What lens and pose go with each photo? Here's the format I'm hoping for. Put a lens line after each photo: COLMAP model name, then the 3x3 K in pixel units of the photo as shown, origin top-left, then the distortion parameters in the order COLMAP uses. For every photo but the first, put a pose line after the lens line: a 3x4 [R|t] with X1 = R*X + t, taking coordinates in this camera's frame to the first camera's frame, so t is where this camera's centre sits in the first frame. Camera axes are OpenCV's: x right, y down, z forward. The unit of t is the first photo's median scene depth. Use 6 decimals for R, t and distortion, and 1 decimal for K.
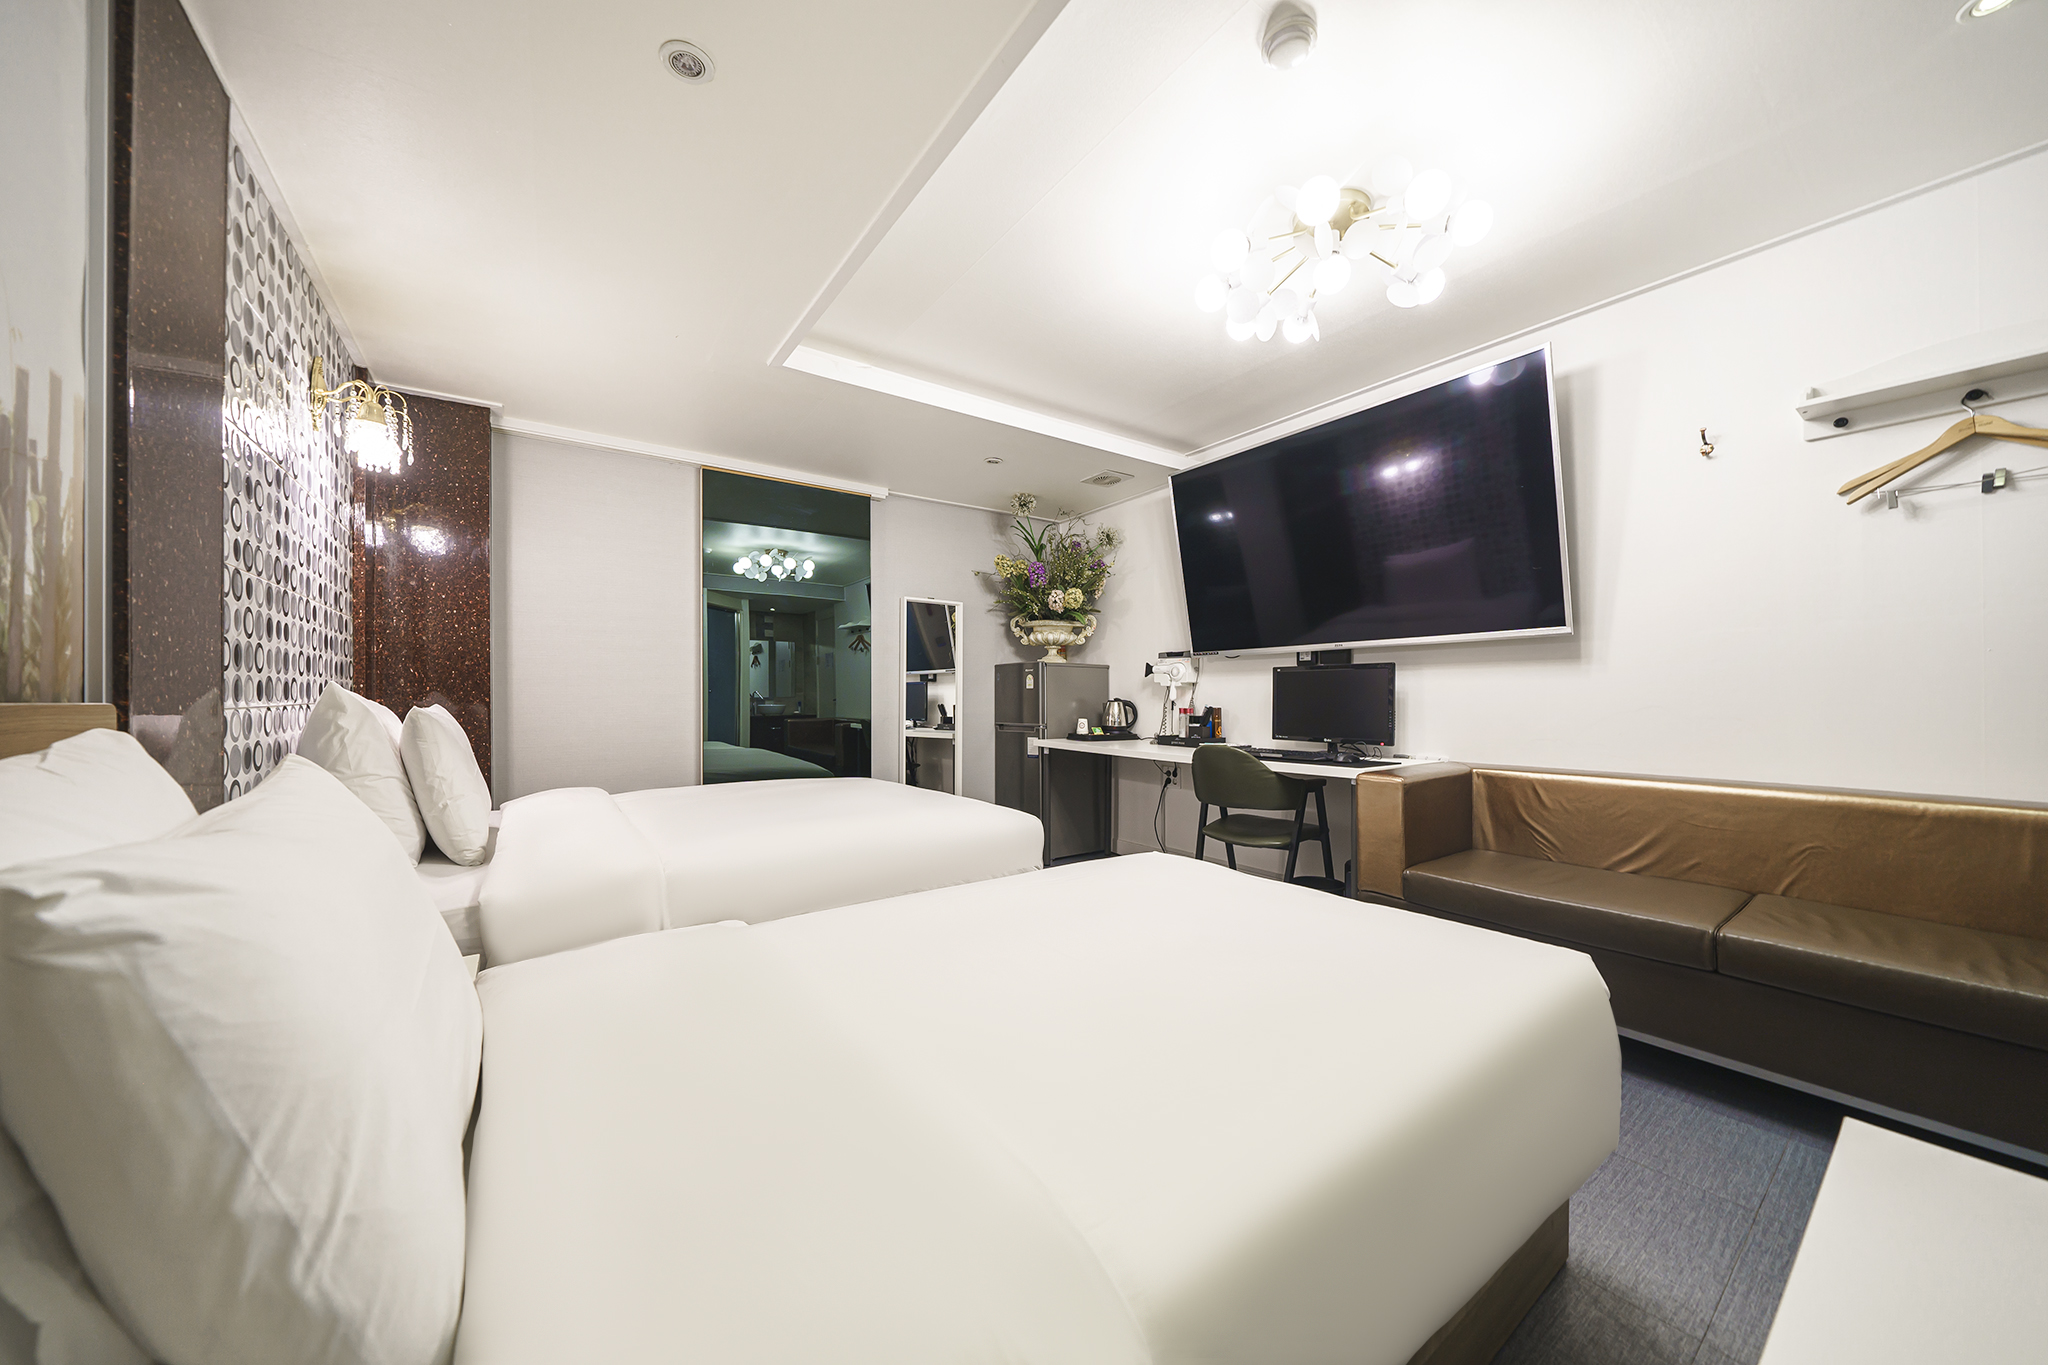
lens RADIAL K [[700.3, 0, 1024.0], [0, 700.3, 694.6], [0, 0, 1]] dist [-0.000969, -0.000410]
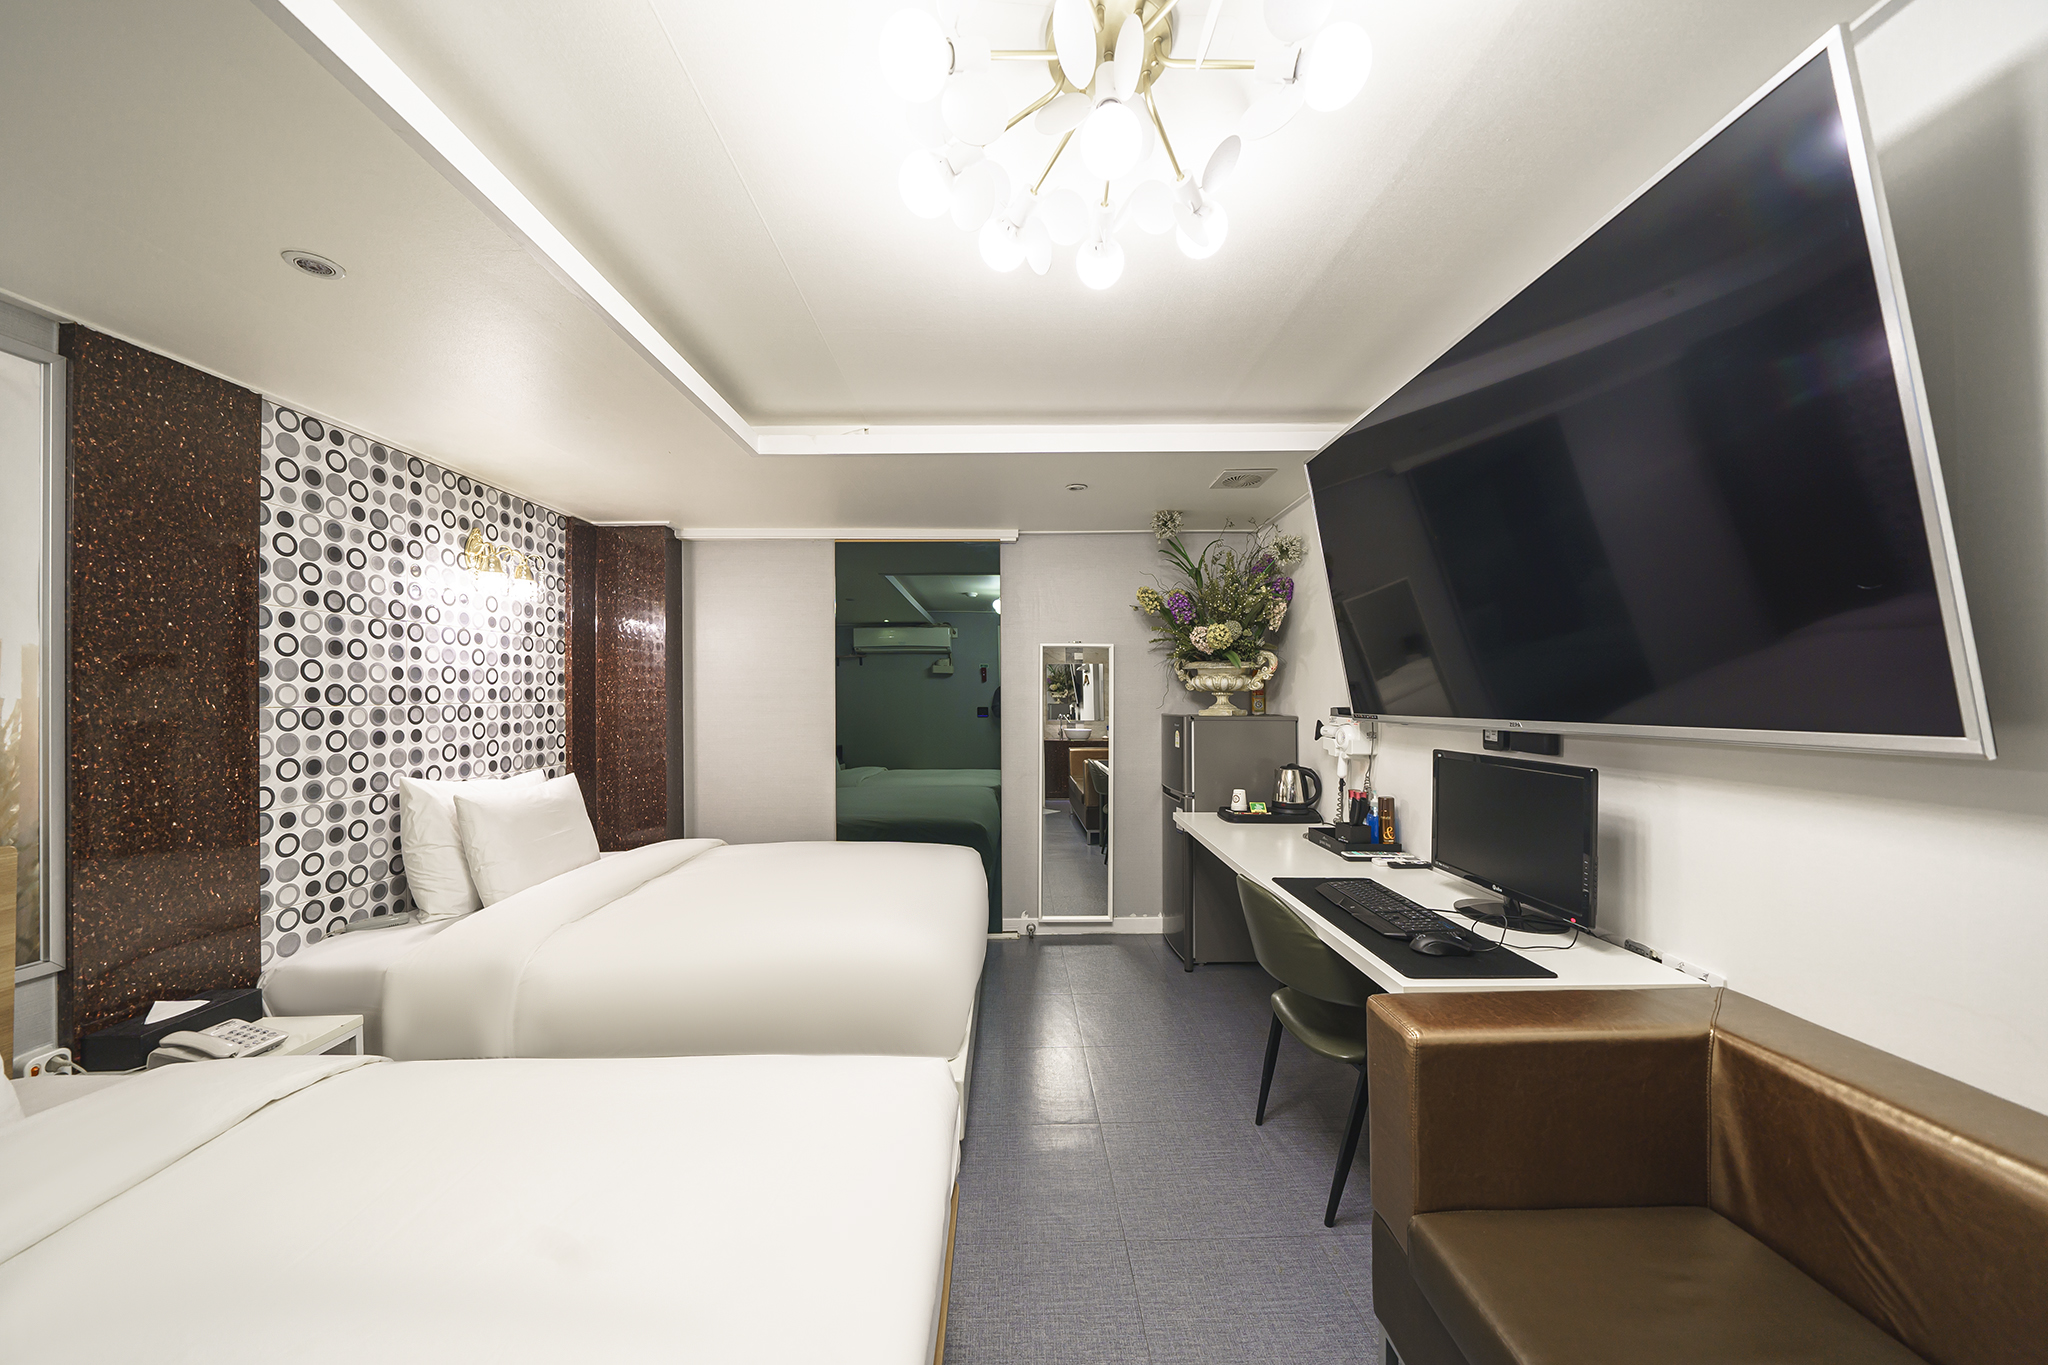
lens RADIAL K [[700.3, 0, 1024.0], [0, 700.3, 694.6], [0, 0, 1]] dist [-0.000969, -0.000410]
pose [[0.822827, -0.004821, -0.568272, 0.335467], [0.004761, 0.999987, -0.001589, -0.072262], [0.568272, -0.001398, 0.822839, 0.234335]]
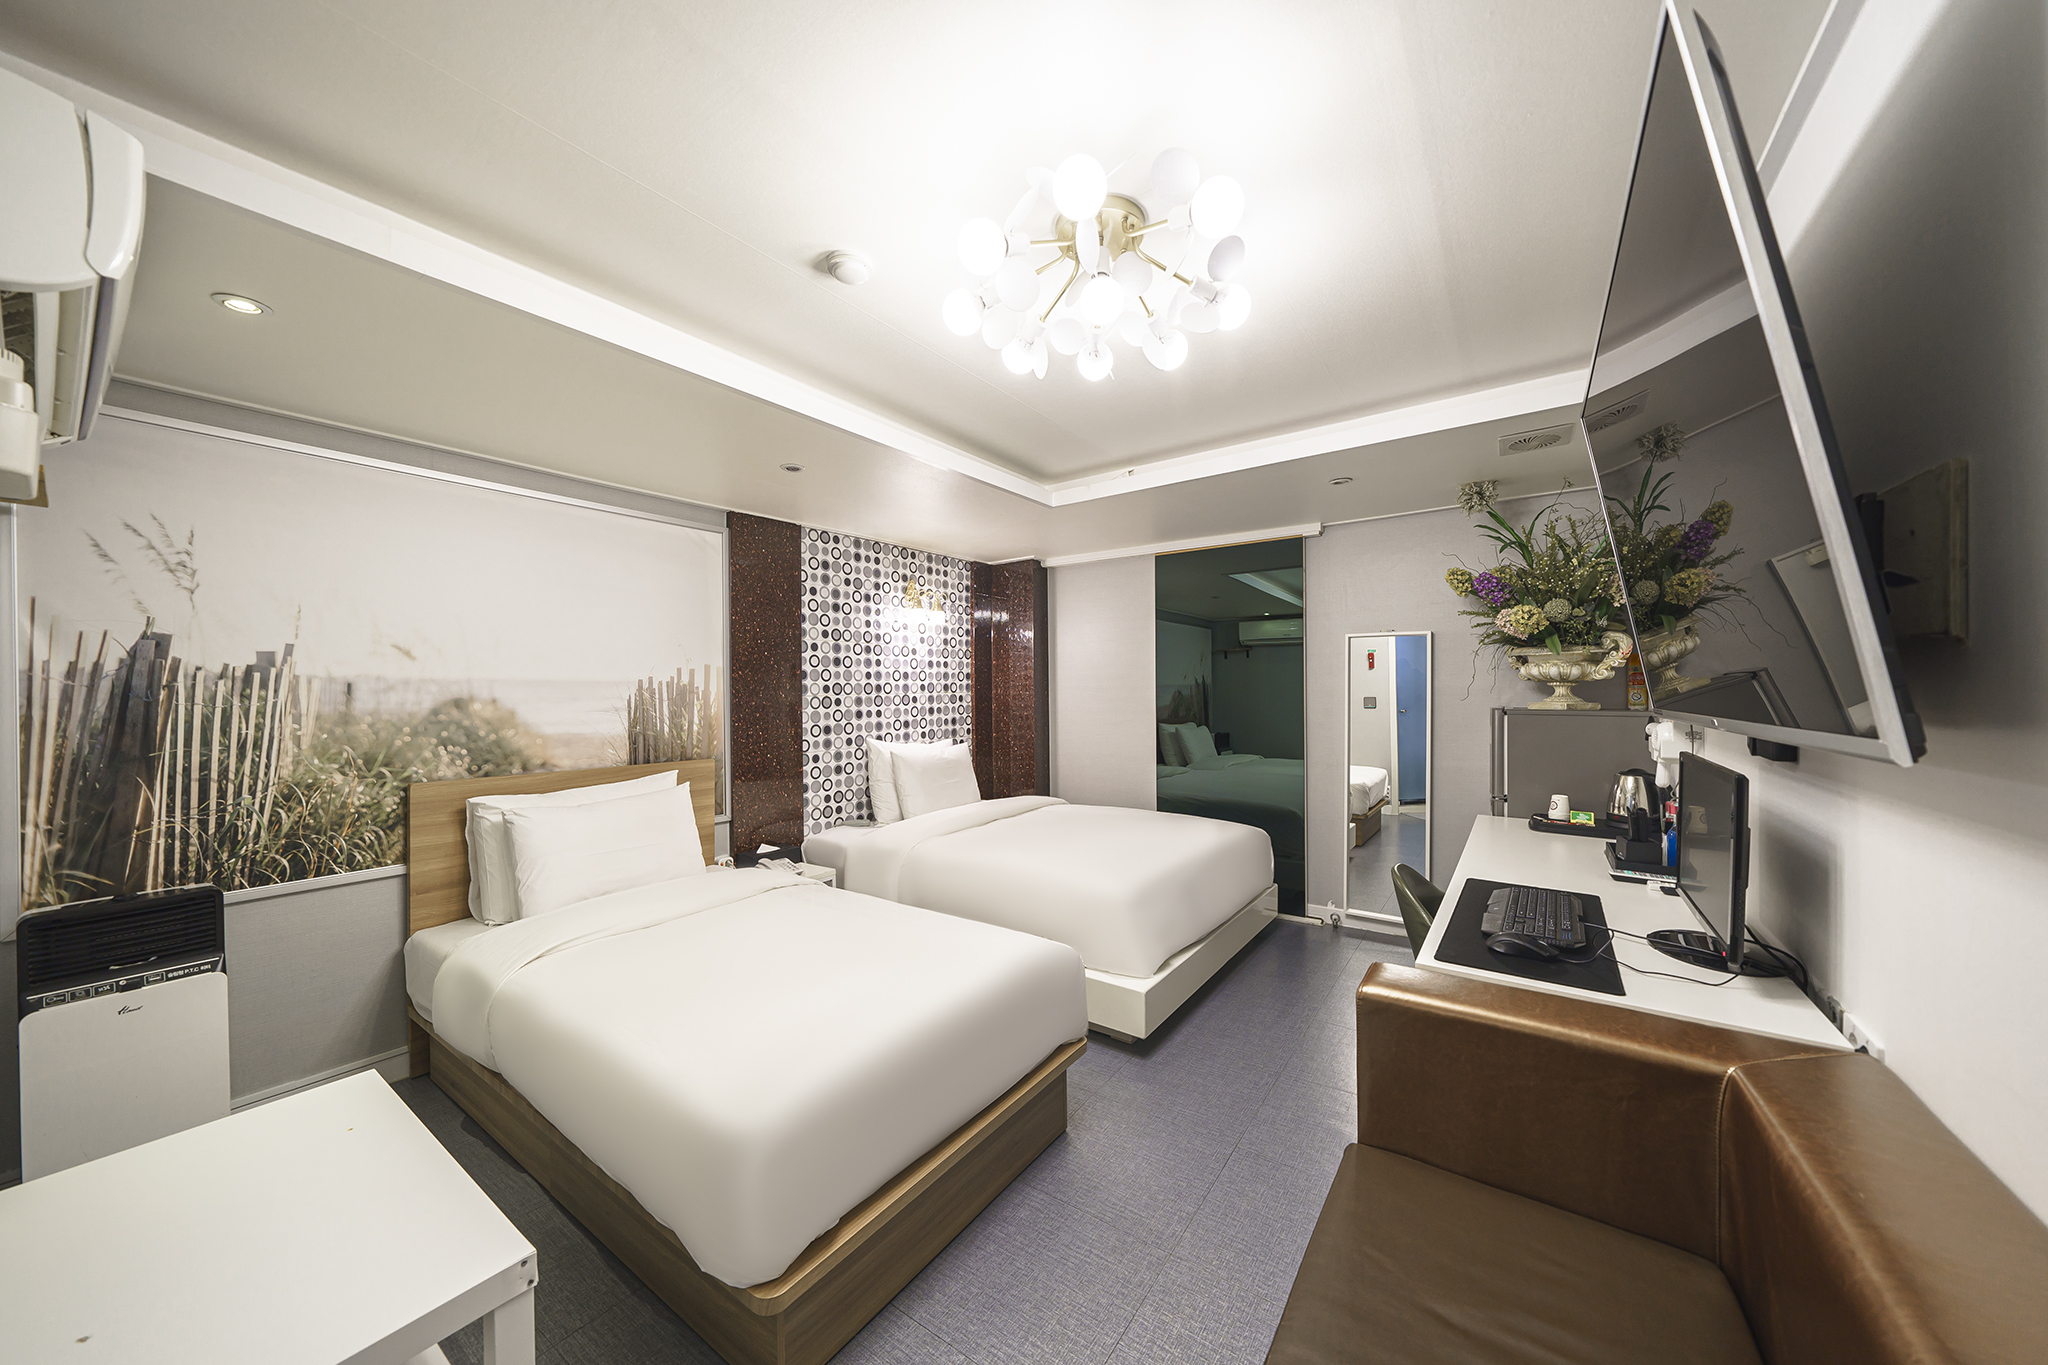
lens RADIAL K [[700.3, 0, 1024.0], [0, 700.3, 694.6], [0, 0, 1]] dist [-0.000969, -0.000410]
pose [[0.325532, 0.004893, -0.945518, 0.559899], [0.008886, 0.999927, 0.008234, -0.073336], [0.945489, -0.011082, 0.325464, 0.308955]]
